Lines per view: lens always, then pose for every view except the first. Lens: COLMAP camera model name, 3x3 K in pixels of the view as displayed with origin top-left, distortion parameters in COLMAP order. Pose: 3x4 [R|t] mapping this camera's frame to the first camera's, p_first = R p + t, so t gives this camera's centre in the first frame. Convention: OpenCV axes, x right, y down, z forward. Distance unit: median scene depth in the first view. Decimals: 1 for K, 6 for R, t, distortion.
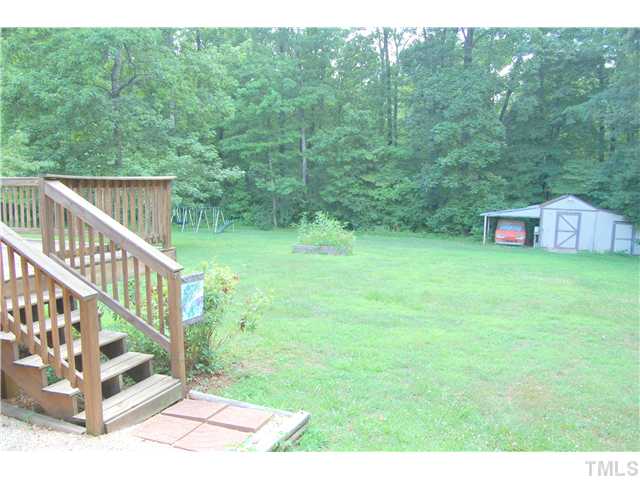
lens RADIAL K [[507.0, 0, 315.5], [0, 507.0, 243.4], [0, 0, 1]] dist [-0.079747, 0.026767]
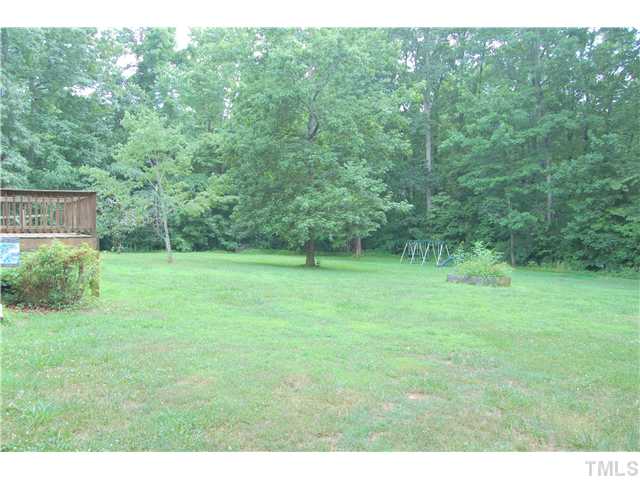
lens RADIAL K [[507.0, 0, 305.3], [0, 507.0, 240.6], [0, 0, 1]] dist [-0.079747, 0.026767]
pose [[0.799315, 0.016715, -0.600680, 0.200967], [-0.070596, 0.995303, -0.066244, 0.014431], [0.596751, 0.095355, 0.796741, 0.020590]]
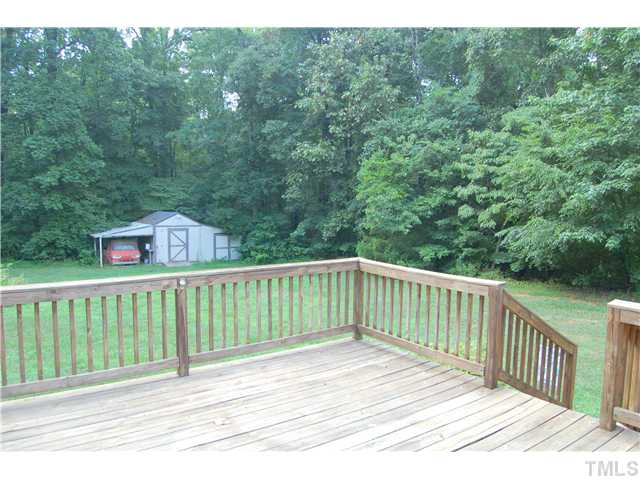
lens RADIAL K [[507.0, 0, 322.6], [0, 507.0, 244.7], [0, 0, 1]] dist [-0.079747, 0.026767]
pose [[0.565122, -0.088176, 0.820281, -0.205859], [0.099191, 0.994321, 0.038548, -0.035443], [-0.819023, 0.059580, 0.570660, 0.104302]]
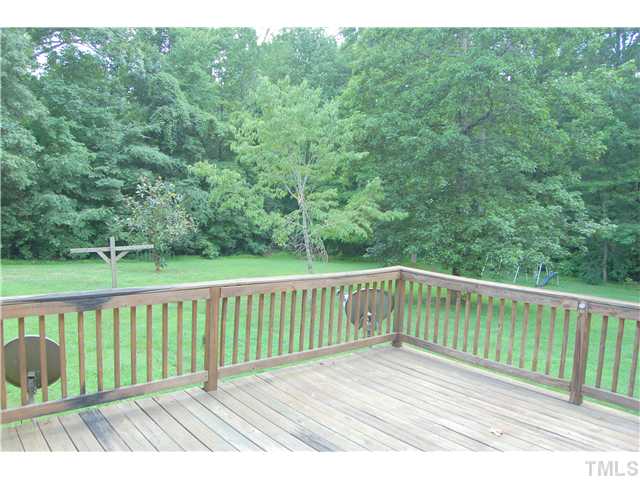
lens RADIAL K [[507.0, 0, 318.8], [0, 507.0, 245.1], [0, 0, 1]] dist [-0.079747, 0.026767]
pose [[0.867201, 0.055798, -0.494821, -0.101787], [-0.083107, 0.995983, -0.033340, -0.028990], [0.490973, 0.070036, 0.868355, 0.062510]]
